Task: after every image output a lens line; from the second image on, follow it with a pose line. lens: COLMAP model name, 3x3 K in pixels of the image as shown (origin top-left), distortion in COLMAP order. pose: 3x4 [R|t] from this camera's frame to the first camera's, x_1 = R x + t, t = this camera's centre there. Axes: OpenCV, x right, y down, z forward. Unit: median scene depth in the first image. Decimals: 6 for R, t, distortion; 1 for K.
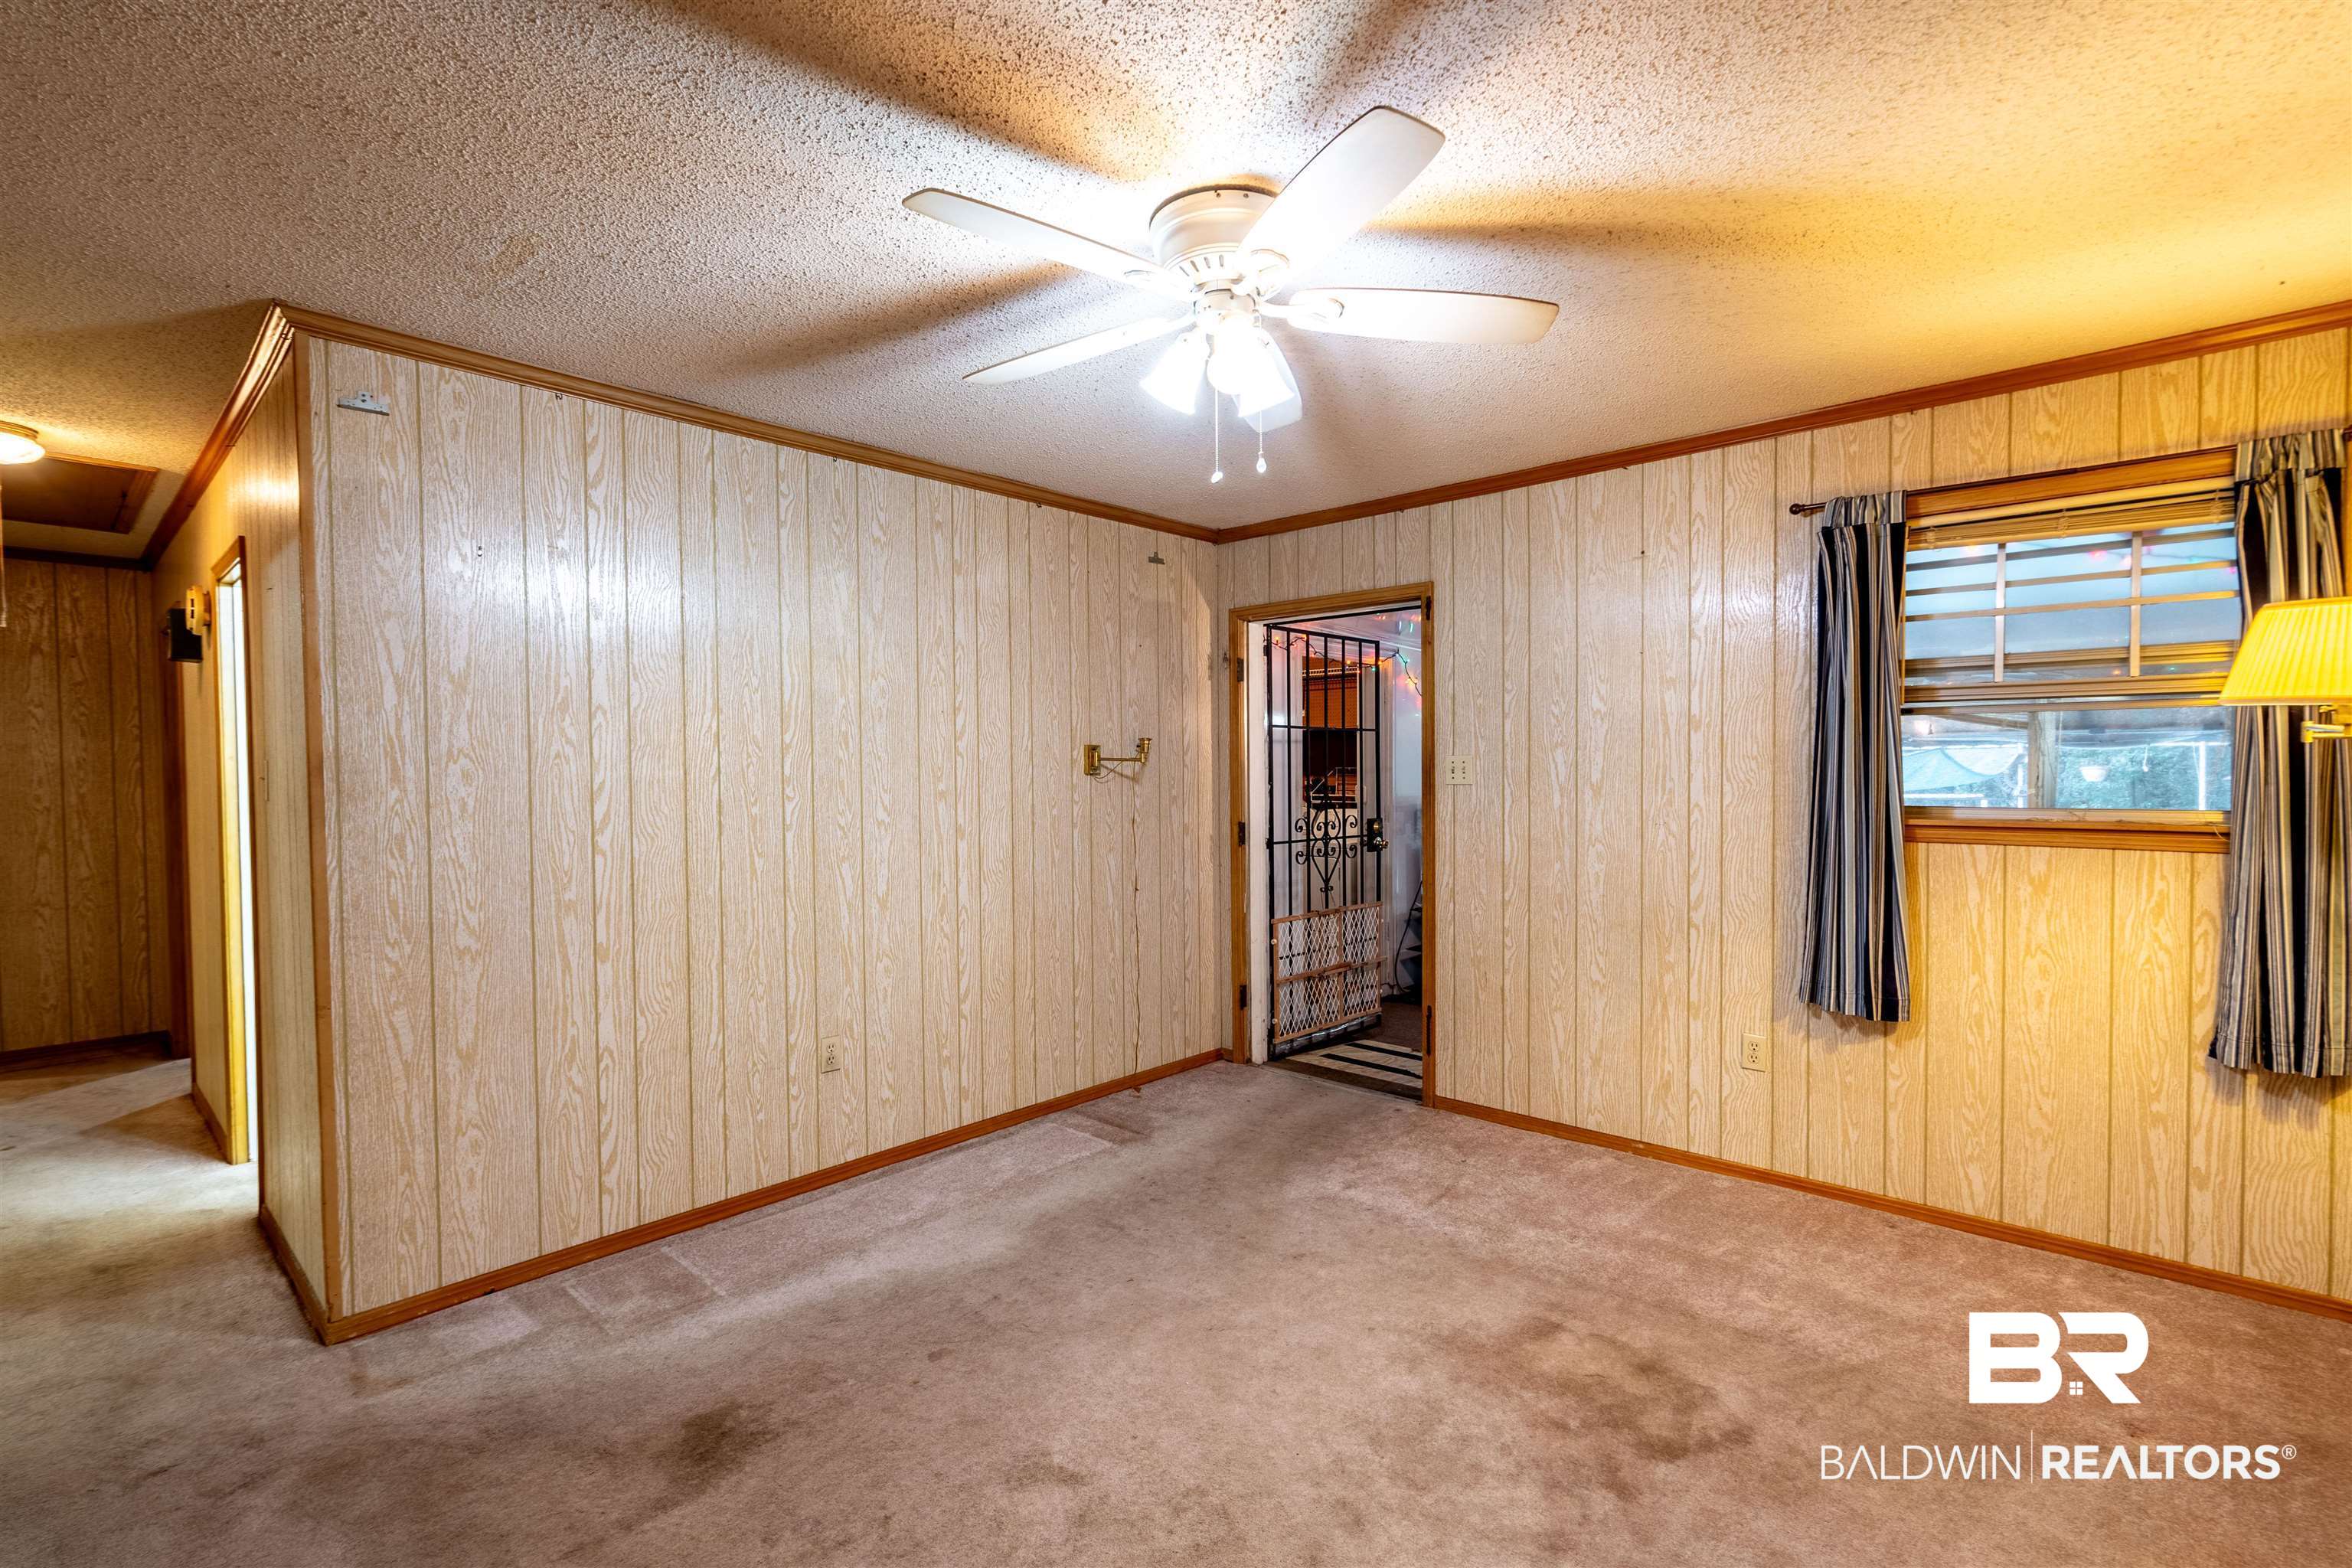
lens RADIAL K [[1066.3, 0, 1184.2], [0, 1066.3, 791.4], [0, 0, 1]] dist [-0.002911, 0.000239]
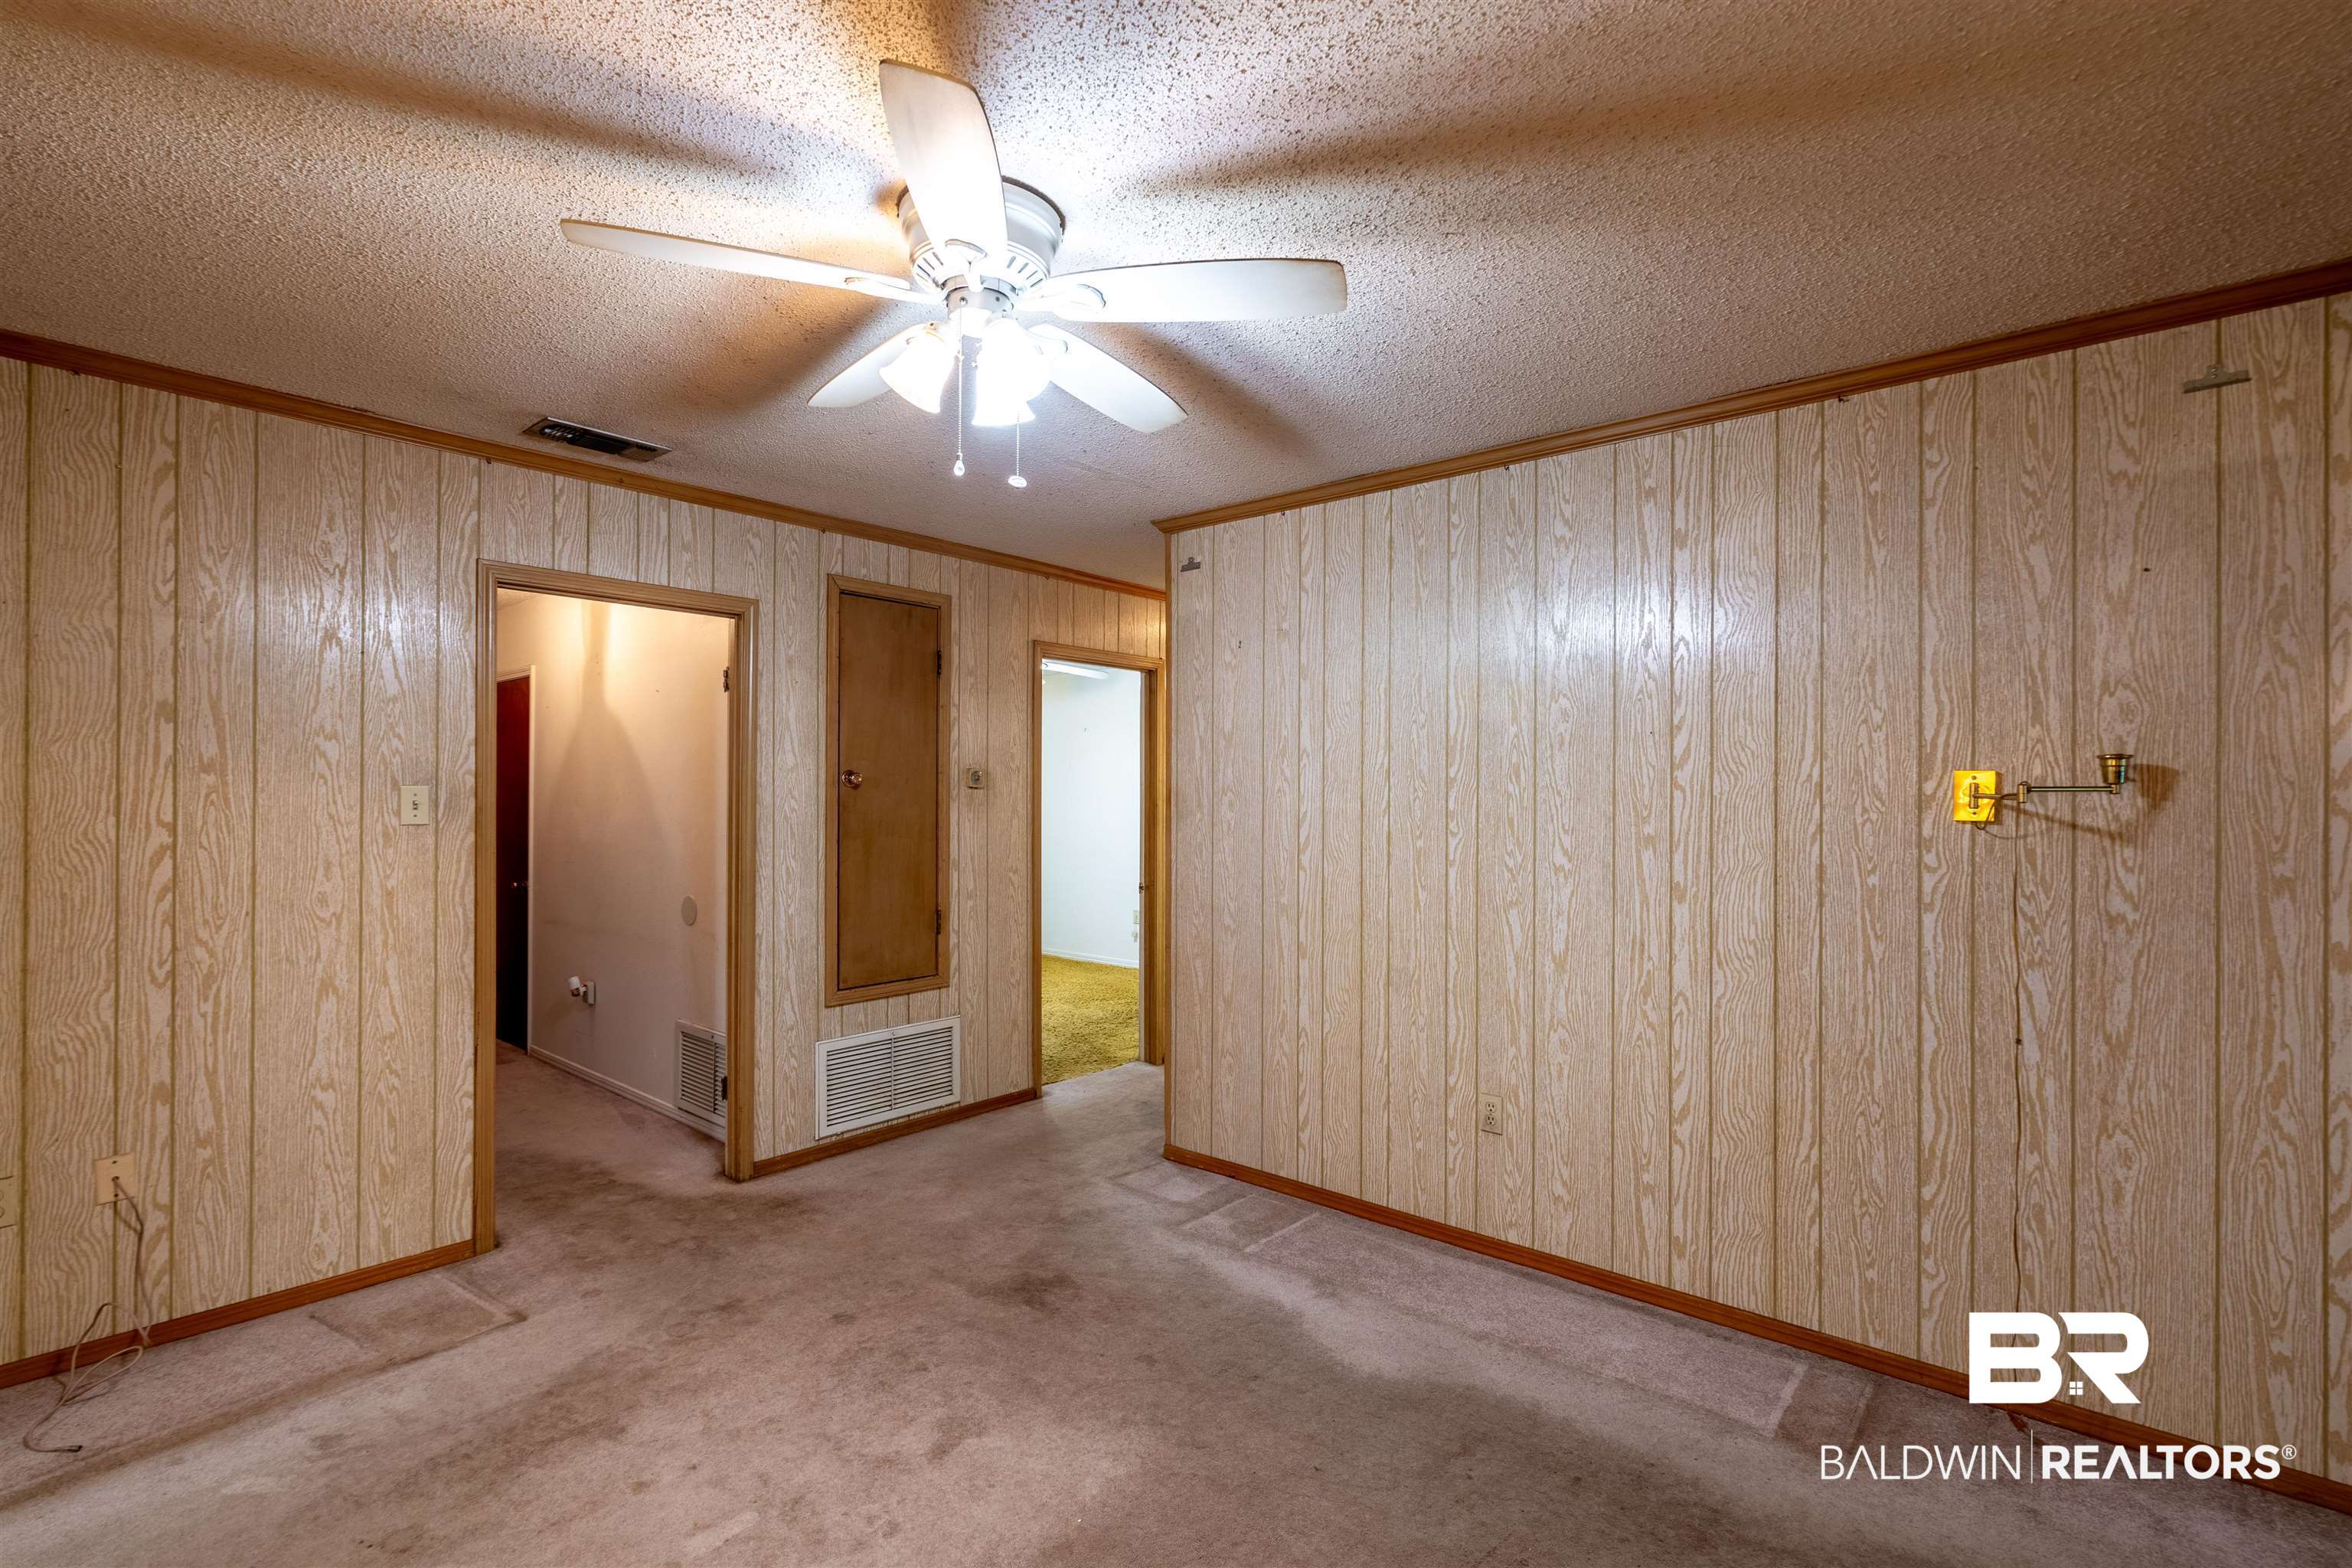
lens RADIAL K [[1066.3, 0, 1184.2], [0, 1066.3, 791.4], [0, 0, 1]] dist [-0.002911, 0.000239]
pose [[0.028845, 0.002820, -0.999580, 0.593839], [-0.030288, 0.999539, 0.001946, -0.026362], [0.999125, 0.030219, 0.028918, 0.715418]]
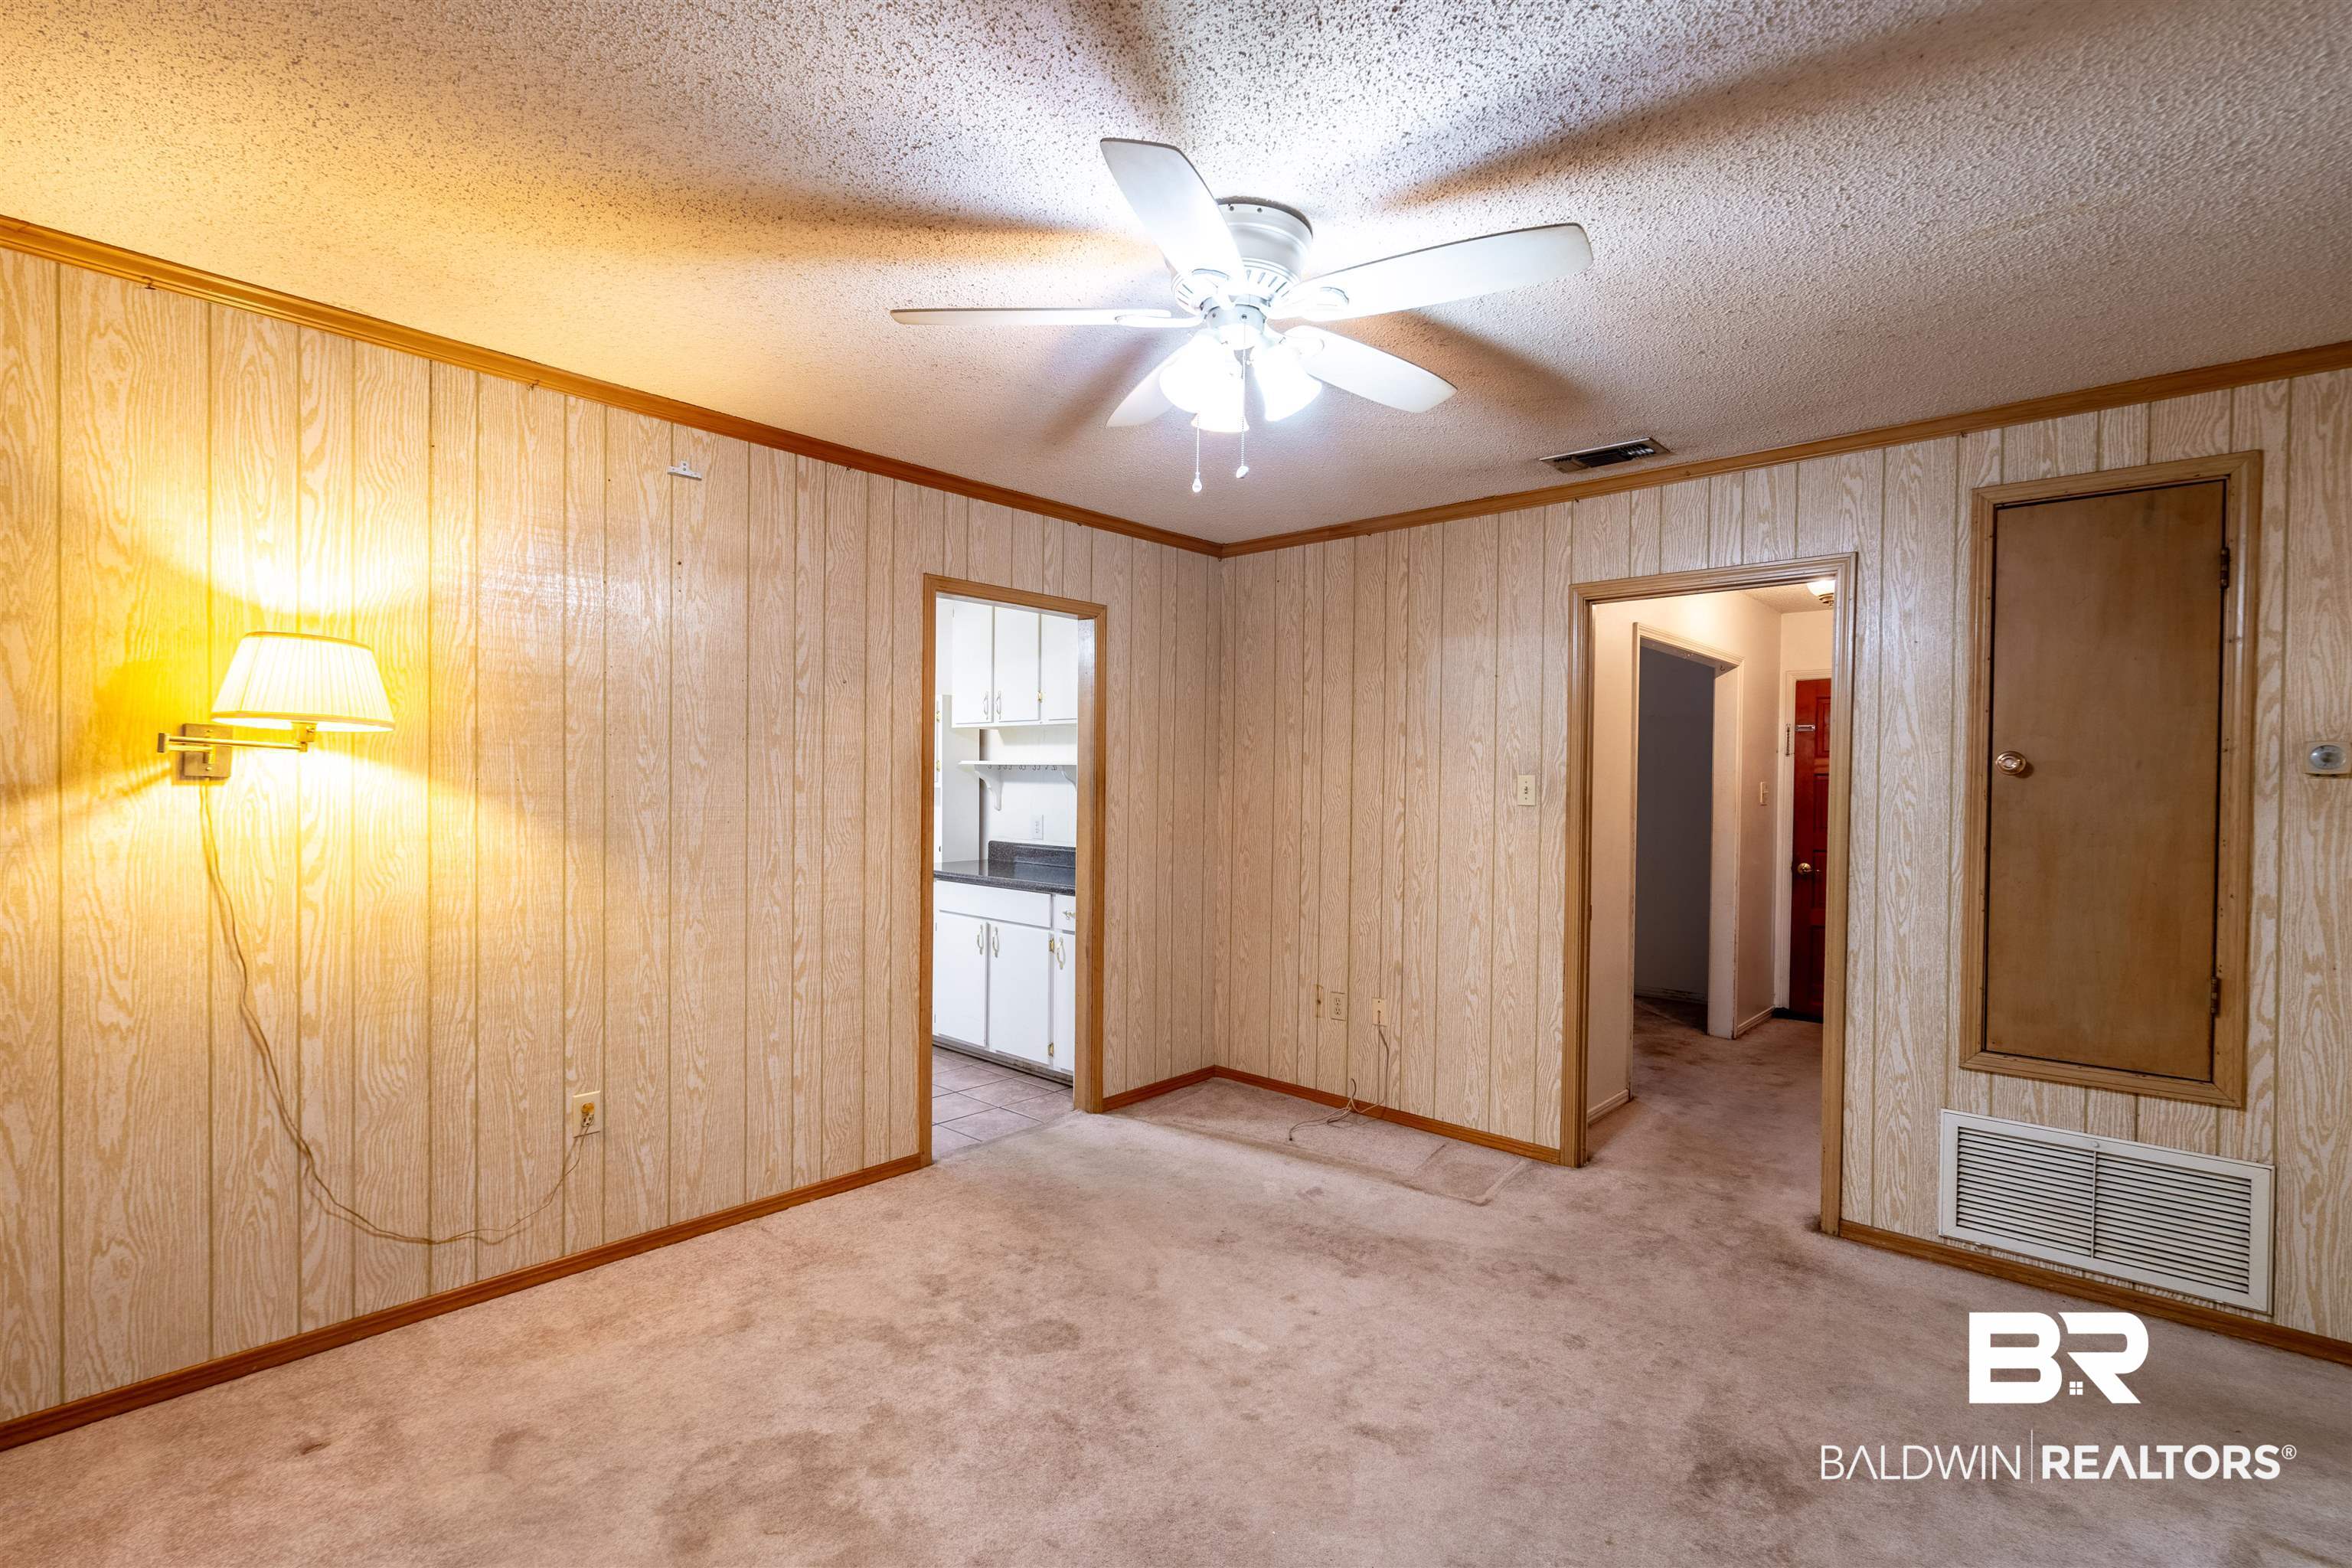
lens RADIAL K [[1066.3, 0, 1184.2], [0, 1066.3, 791.4], [0, 0, 1]] dist [-0.002911, 0.000239]
pose [[-0.999981, -0.005316, -0.003012, 0.052600], [-0.005422, 0.999334, 0.036074, -0.031526], [0.002819, 0.036090, -0.999345, 1.237500]]
